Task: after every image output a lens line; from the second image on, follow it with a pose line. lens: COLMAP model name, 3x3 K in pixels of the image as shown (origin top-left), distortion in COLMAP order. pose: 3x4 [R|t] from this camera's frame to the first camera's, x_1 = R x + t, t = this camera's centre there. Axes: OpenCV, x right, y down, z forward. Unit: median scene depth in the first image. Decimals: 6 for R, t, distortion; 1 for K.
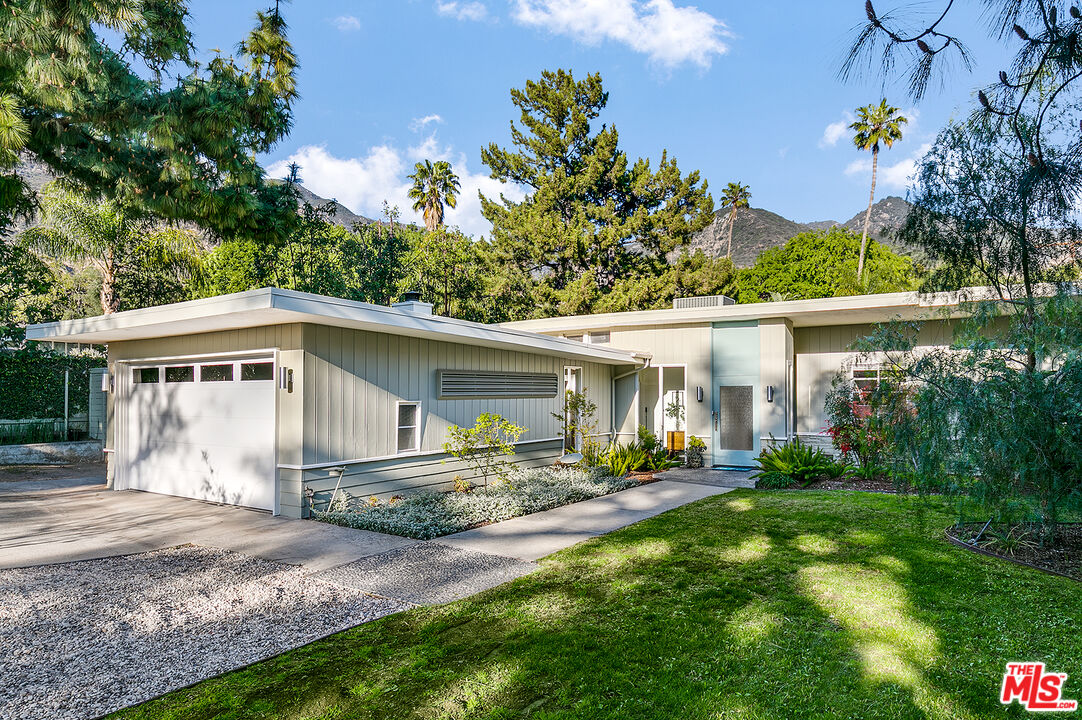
lens RADIAL K [[629.2, 0, 541.0], [0, 629.2, 360.0], [0, 0, 1]] dist [-0.004107, -0.001681]
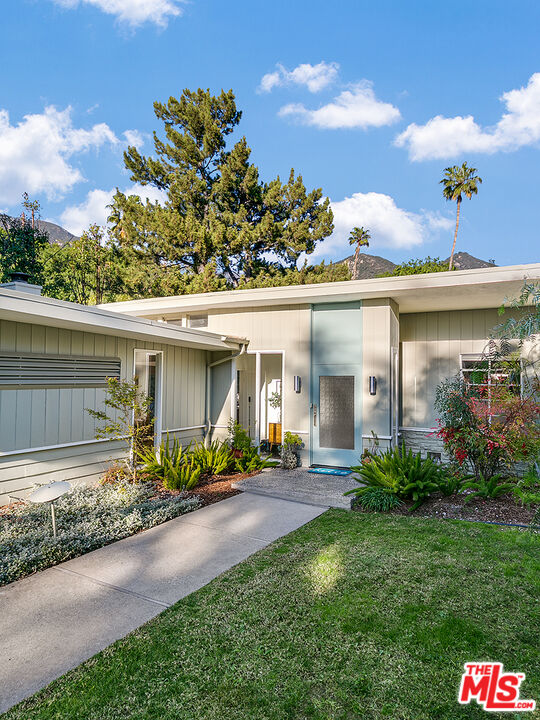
lens RADIAL K [[460.3, 0, 269.3], [0, 460.3, 336.9], [0, 0, 1]] dist [0.000753, 0.000429]
pose [[0.994020, 0.021334, 0.107095, 0.108428], [-0.017436, 0.999156, -0.037204, 0.009279], [-0.107798, 0.035114, 0.993552, 0.271465]]
